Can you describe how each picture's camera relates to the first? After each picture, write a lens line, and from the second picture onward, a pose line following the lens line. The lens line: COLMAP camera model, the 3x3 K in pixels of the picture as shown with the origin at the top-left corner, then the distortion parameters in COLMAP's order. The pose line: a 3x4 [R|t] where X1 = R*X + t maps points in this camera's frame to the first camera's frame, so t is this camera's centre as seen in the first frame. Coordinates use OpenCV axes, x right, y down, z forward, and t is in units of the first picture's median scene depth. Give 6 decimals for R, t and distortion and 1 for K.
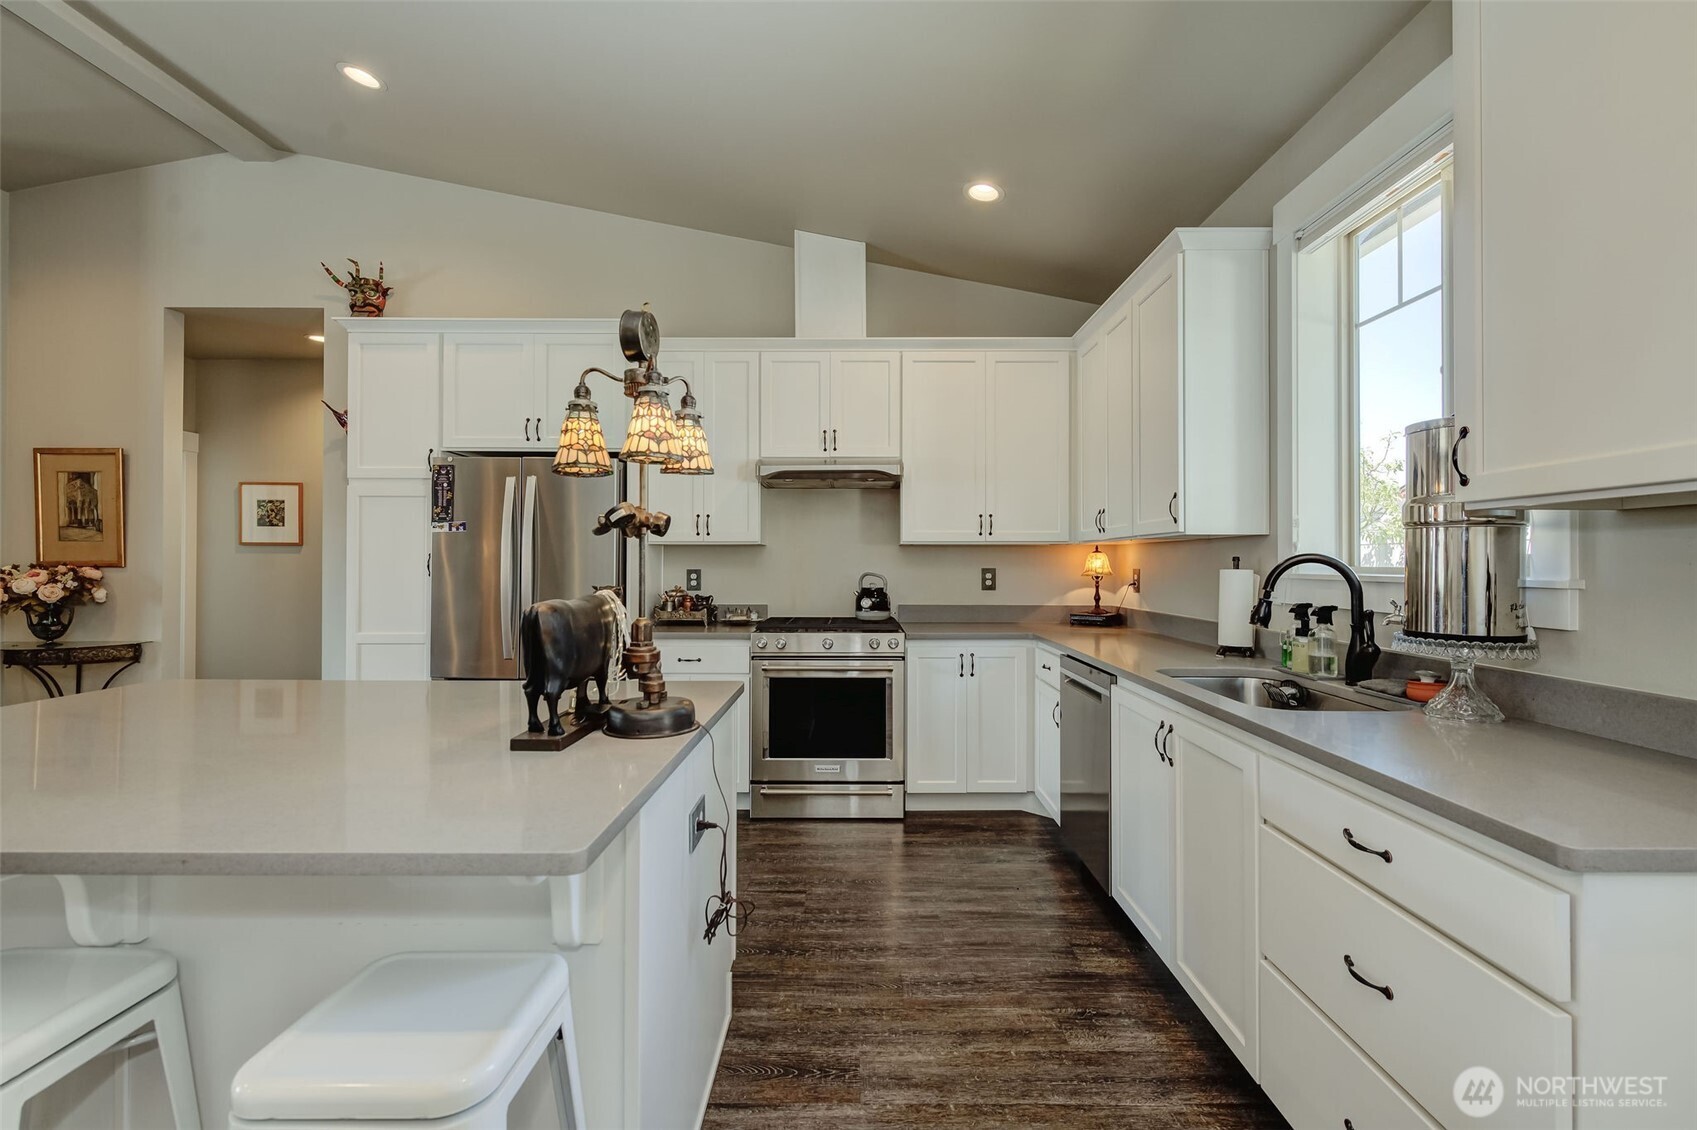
lens RADIAL K [[719.0, 0, 858.0], [0, 719.0, 565.6], [0, 0, 1]] dist [-0.001736, -0.000306]
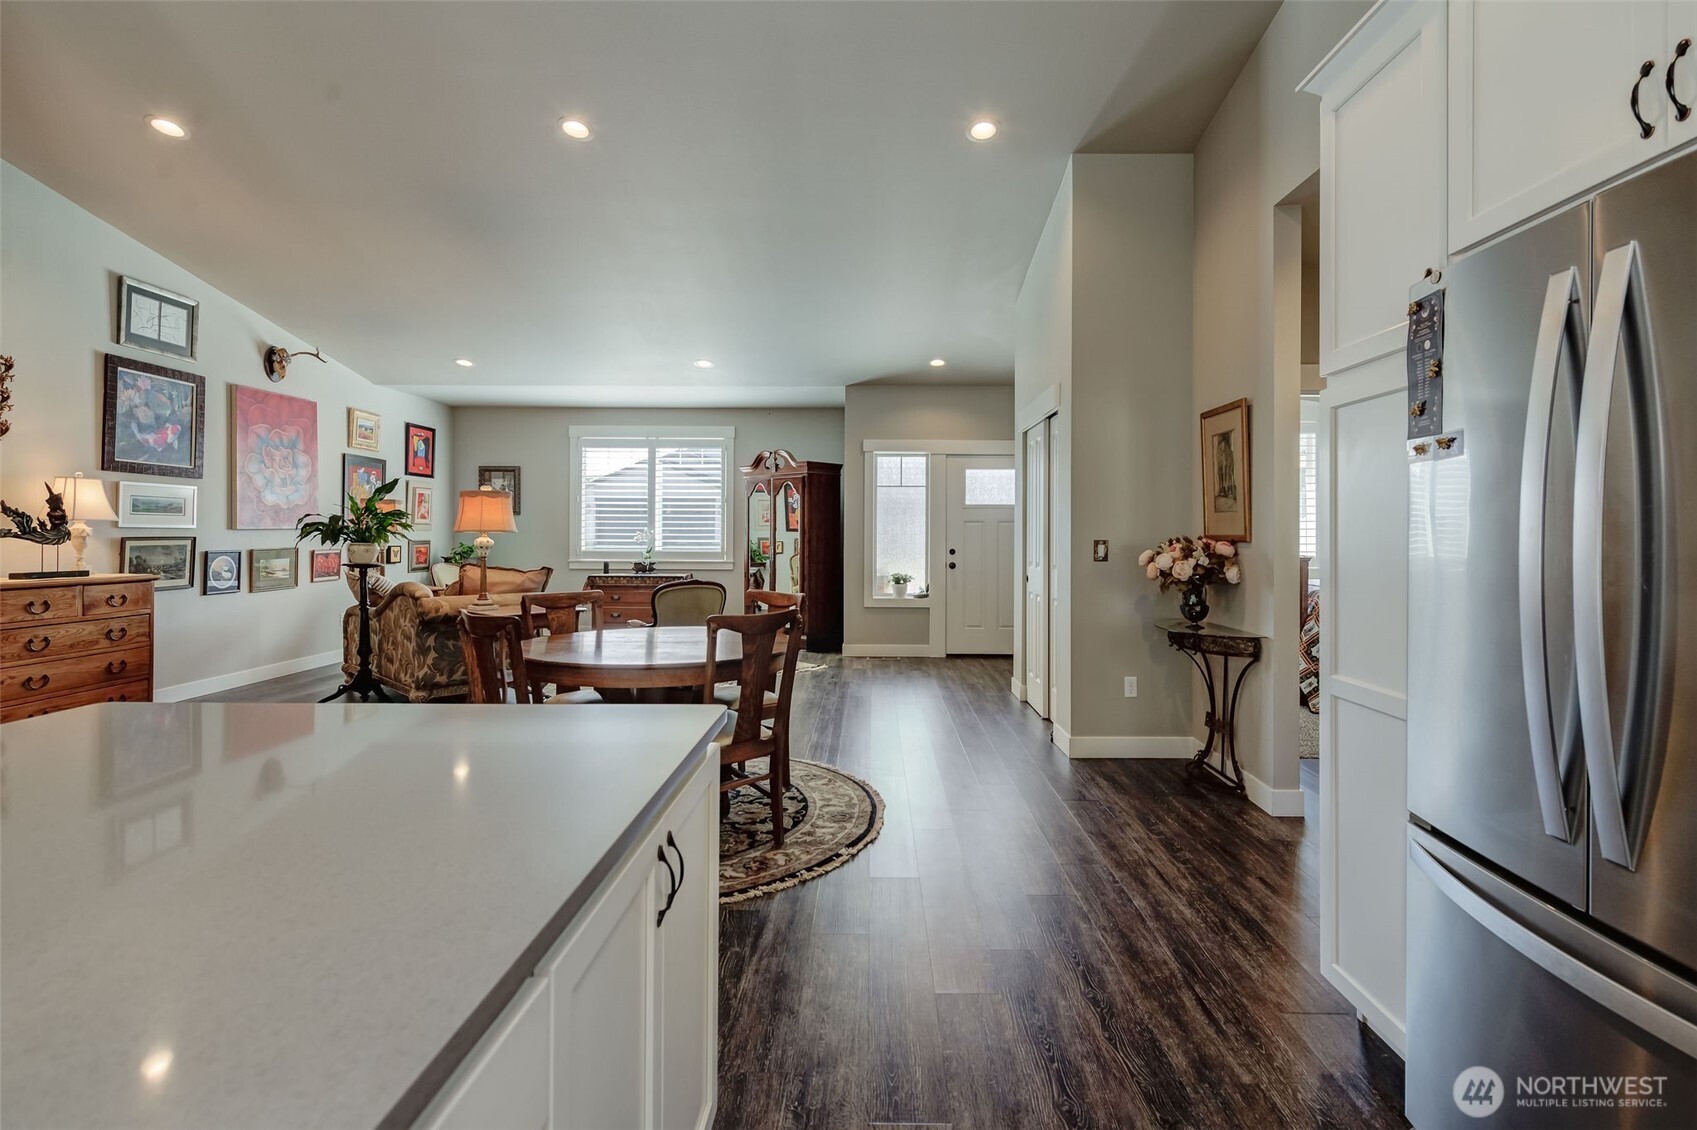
lens RADIAL K [[802.3, 0, 863.7], [0, 802.3, 524.8], [0, 0, 1]] dist [0.000271, -0.000427]
pose [[-0.010225, -0.012755, -0.999866, -0.108605], [-0.007289, 0.999893, -0.012681, -0.002972], [0.999921, 0.007158, -0.010317, 0.610758]]
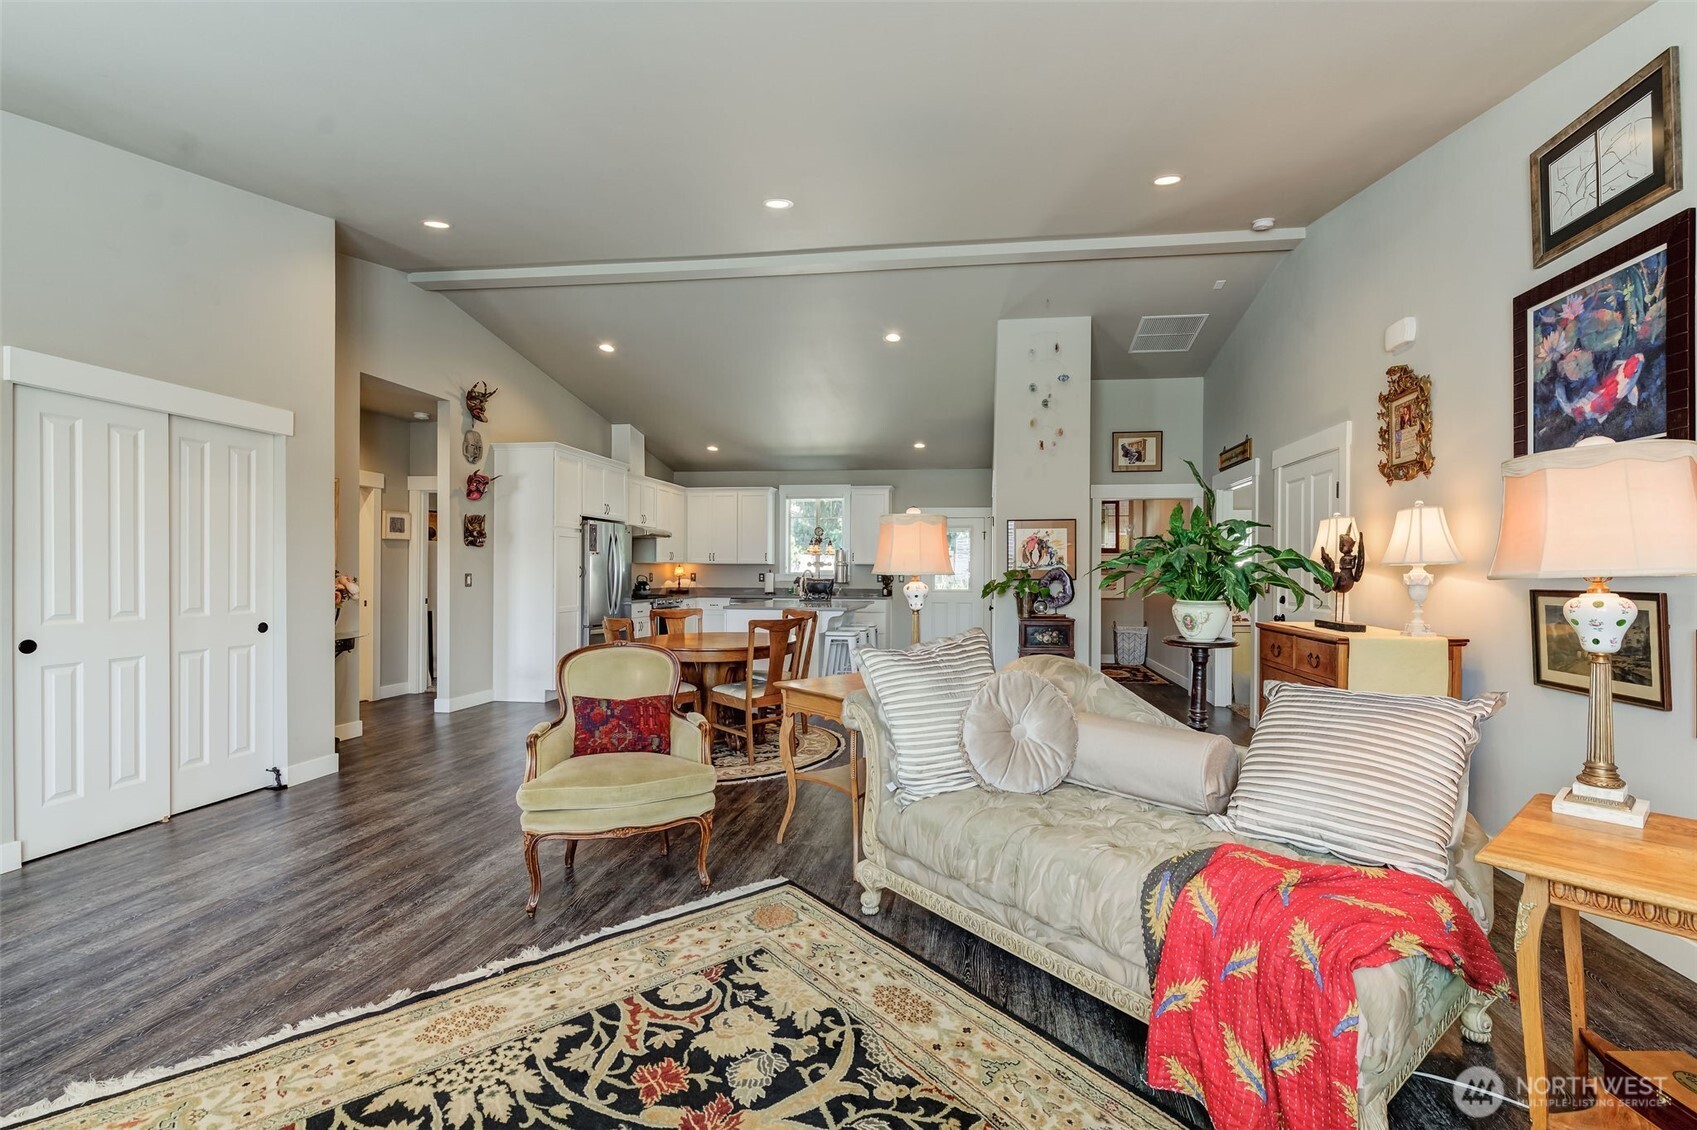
lens RADIAL K [[733.4, 0, 895.0], [0, 733.4, 577.7], [0, 0, 1]] dist [-0.002049, -0.000404]
pose [[0.123750, -0.009623, 0.992267, -2.301625], [-0.003028, 0.999945, 0.010075, -0.007862], [-0.992309, -0.004252, 0.123714, -0.122839]]
